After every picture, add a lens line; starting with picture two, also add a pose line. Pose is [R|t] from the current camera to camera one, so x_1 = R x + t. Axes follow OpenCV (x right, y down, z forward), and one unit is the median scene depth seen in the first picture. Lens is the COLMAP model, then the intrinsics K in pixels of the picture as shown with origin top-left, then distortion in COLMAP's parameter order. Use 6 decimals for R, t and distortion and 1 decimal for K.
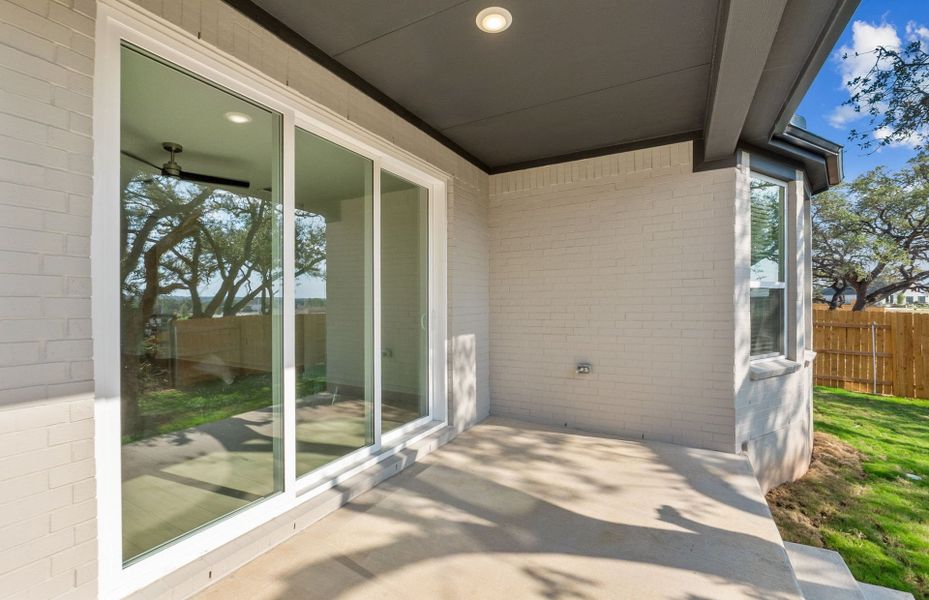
lens RADIAL K [[395.5, 0, 465.6], [0, 395.5, 306.2], [0, 0, 1]] dist [0.002510, 0.000880]
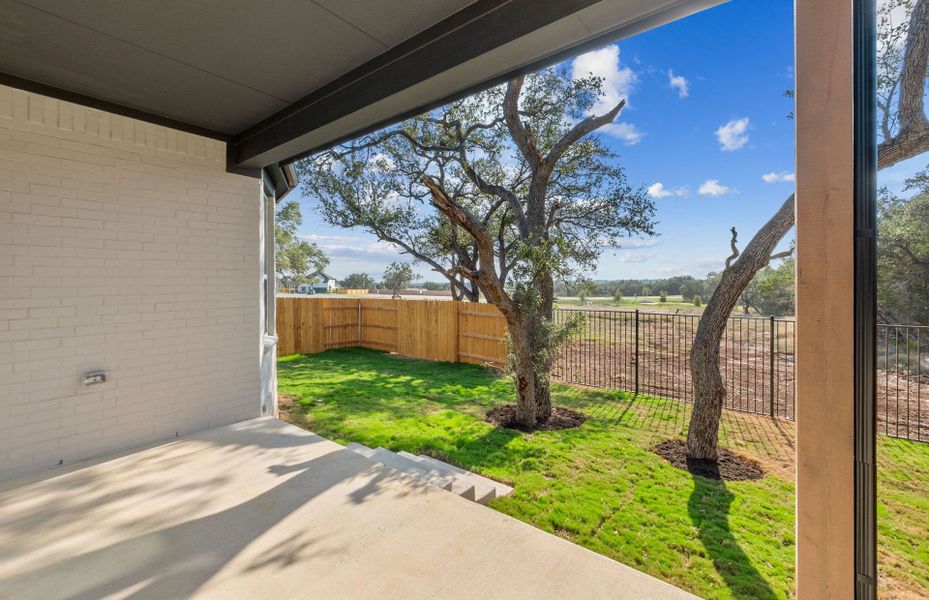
lens RADIAL K [[395.5, 0, 473.9], [0, 395.5, 295.3], [0, 0, 1]] dist [0.002510, 0.000880]
pose [[0.144808, -0.015282, 0.989342, -0.462603], [0.015803, 0.999789, 0.013130, -0.003263], [-0.989334, 0.013733, 0.145019, 0.199948]]
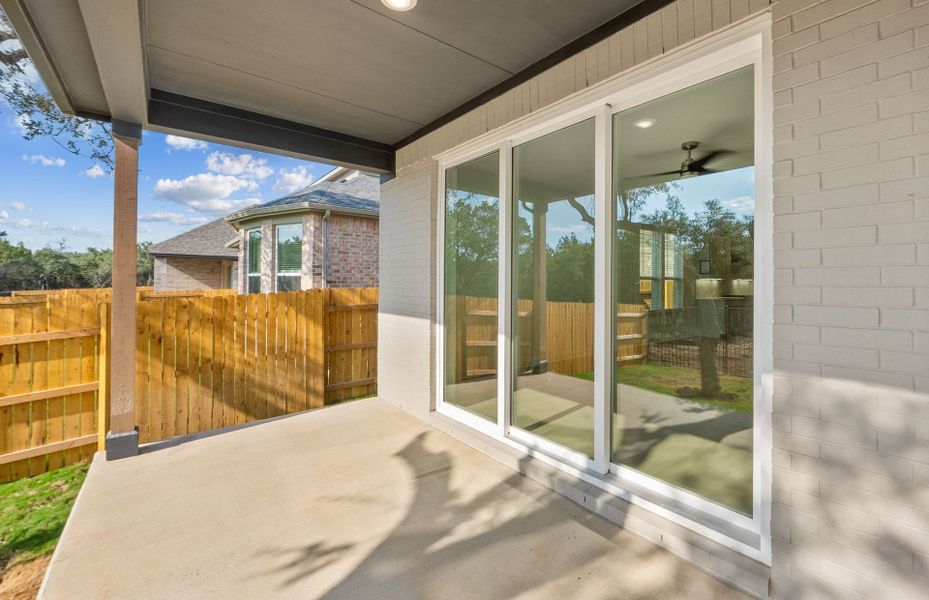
lens RADIAL K [[395.5, 0, 465.9], [0, 395.5, 281.1], [0, 0, 1]] dist [0.002510, 0.000880]
pose [[-0.405557, -0.001813, -0.914068, 0.631939], [-0.013774, 0.999897, 0.004128, -0.020965], [0.913966, 0.014265, -0.405540, 1.095871]]
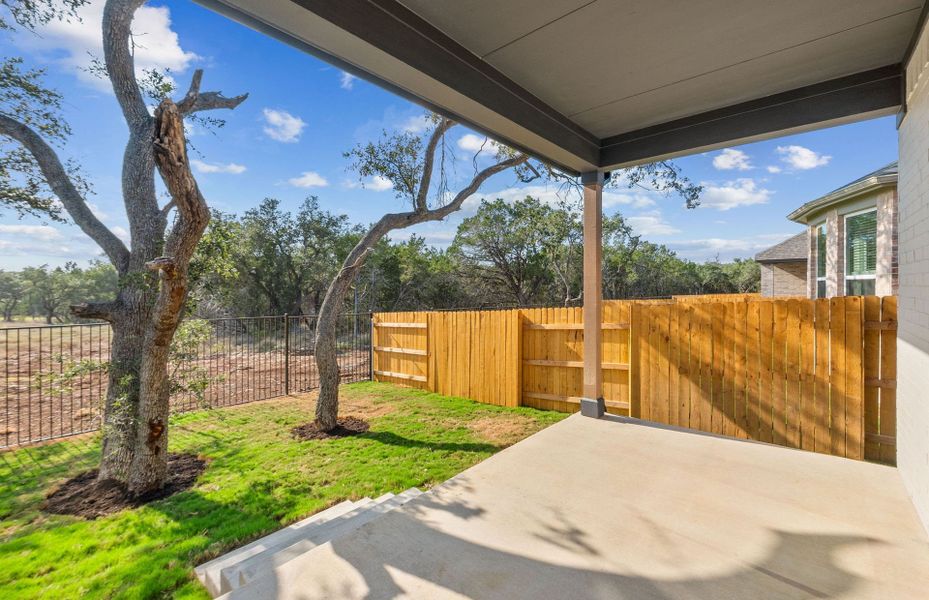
lens RADIAL K [[395.5, 0, 466.5], [0, 395.5, 293.5], [0, 0, 1]] dist [0.002510, 0.000880]
pose [[-0.976276, 0.006205, 0.216440, 0.163841], [0.011342, 0.999682, 0.022502, -0.025098], [-0.216231, 0.024423, -0.976037, 1.343572]]
